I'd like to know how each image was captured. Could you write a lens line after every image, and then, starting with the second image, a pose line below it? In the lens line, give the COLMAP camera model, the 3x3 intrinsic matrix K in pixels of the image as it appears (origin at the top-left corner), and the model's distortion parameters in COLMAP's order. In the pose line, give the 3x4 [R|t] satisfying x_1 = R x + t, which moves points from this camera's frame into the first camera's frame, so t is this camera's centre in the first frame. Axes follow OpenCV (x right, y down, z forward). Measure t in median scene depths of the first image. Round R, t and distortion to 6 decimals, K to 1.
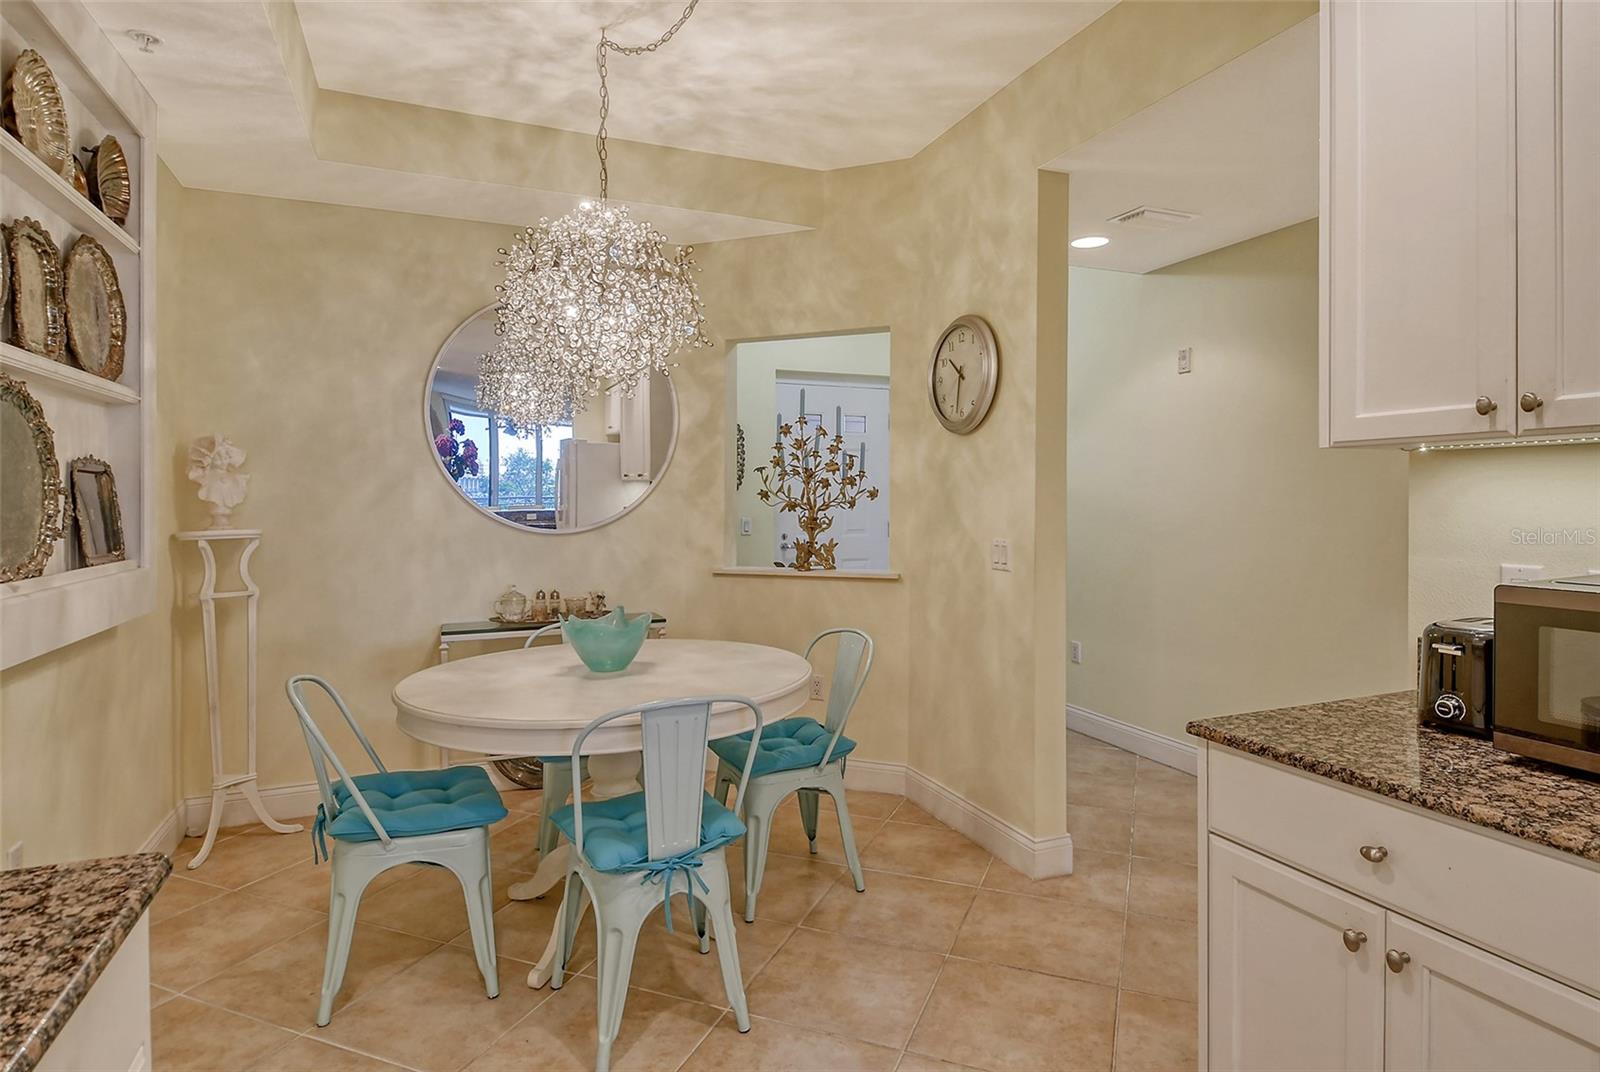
lens RADIAL K [[826.1, 0, 811.5], [0, 826.1, 506.5], [0, 0, 1]] dist [0.022441, -0.027587]
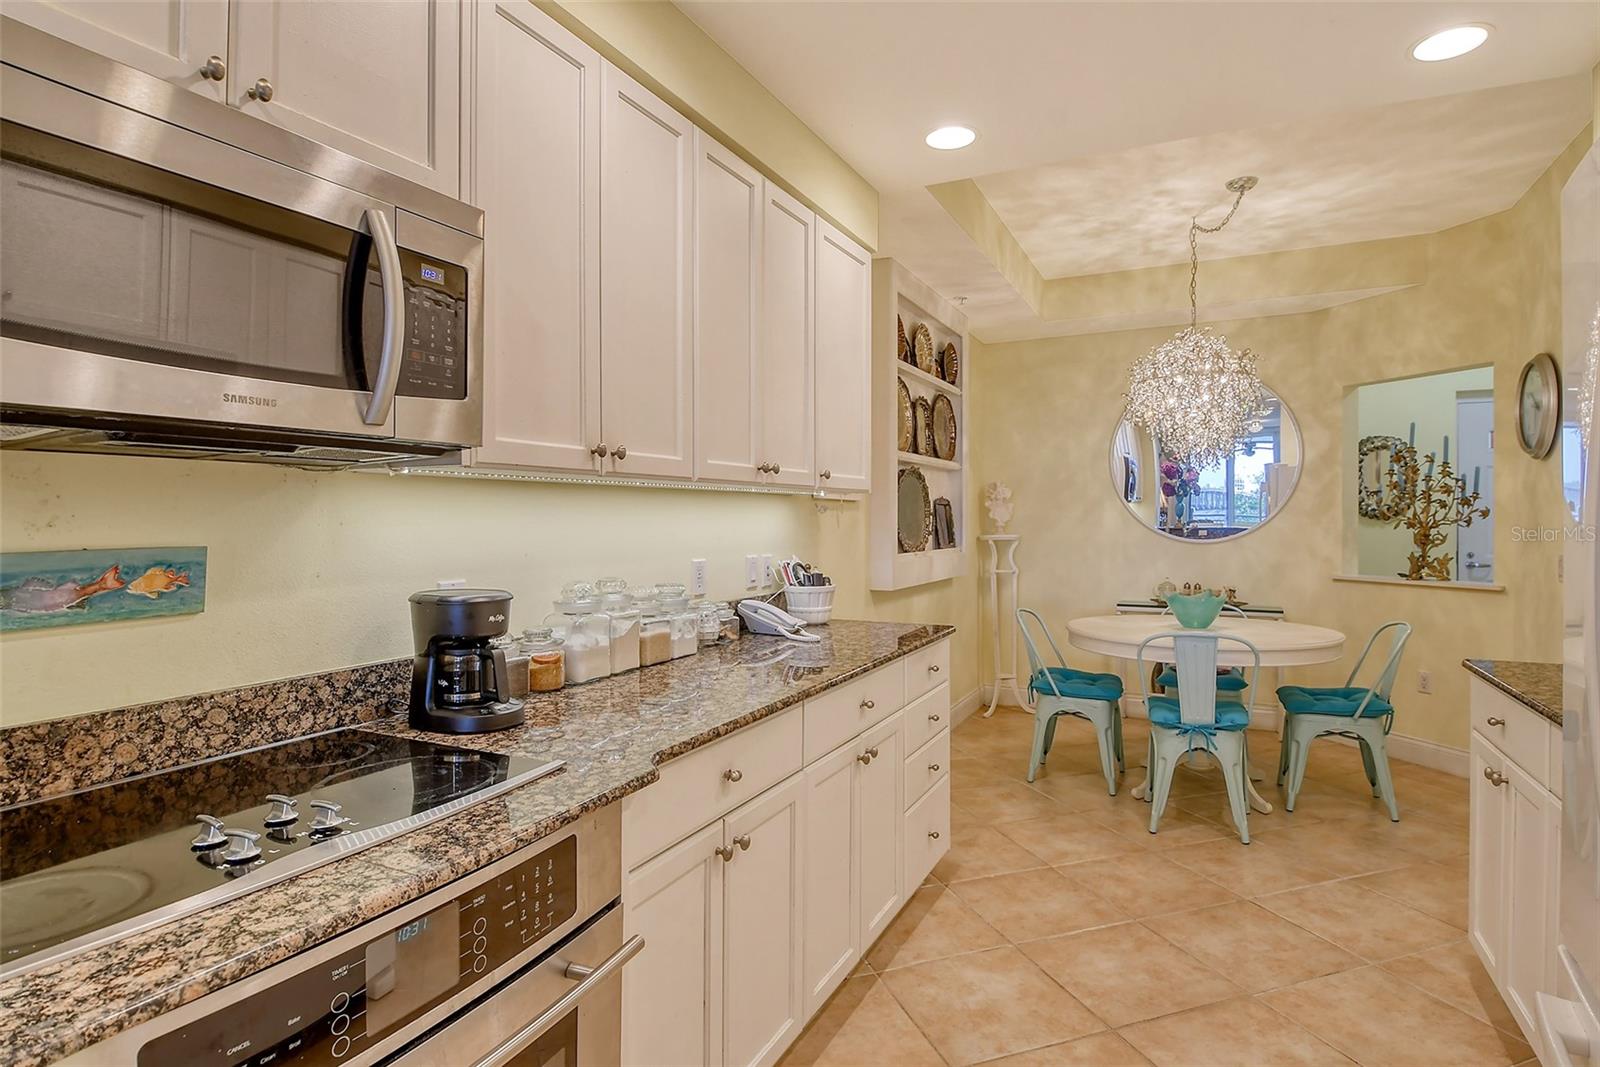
lens RADIAL K [[826.1, 0, 811.5], [0, 826.1, 504.0], [0, 0, 1]] dist [0.022441, -0.027587]
pose [[0.637854, -0.010961, -0.770079, 0.432975], [-0.007082, 0.999773, -0.020097, 0.000962], [0.770124, 0.018273, 0.637632, -0.482322]]
